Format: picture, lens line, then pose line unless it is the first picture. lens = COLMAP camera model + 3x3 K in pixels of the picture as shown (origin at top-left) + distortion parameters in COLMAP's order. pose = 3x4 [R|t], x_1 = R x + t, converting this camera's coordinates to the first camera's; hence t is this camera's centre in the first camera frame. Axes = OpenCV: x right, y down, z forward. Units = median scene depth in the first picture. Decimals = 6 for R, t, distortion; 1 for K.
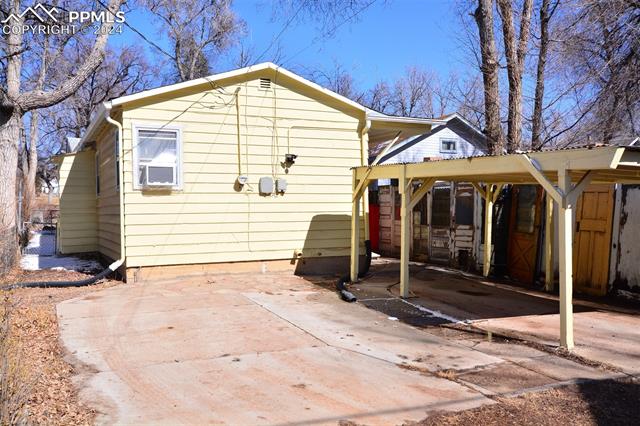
lens RADIAL K [[570.8, 0, 320.0], [0, 570.8, 213.0], [0, 0, 1]] dist [0.073301, 0.001530]
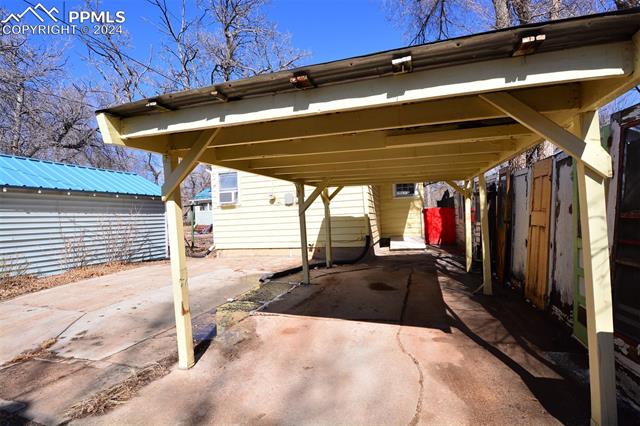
lens RADIAL K [[299.6, 0, 320.8], [0, 299.6, 221.2], [0, 0, 1]] dist [-0.018113, -0.000929]
pose [[0.725117, -0.024251, -0.688199, 0.564491], [0.029876, 0.999547, -0.003744, 0.018478], [0.687978, -0.017845, 0.725512, 0.533791]]
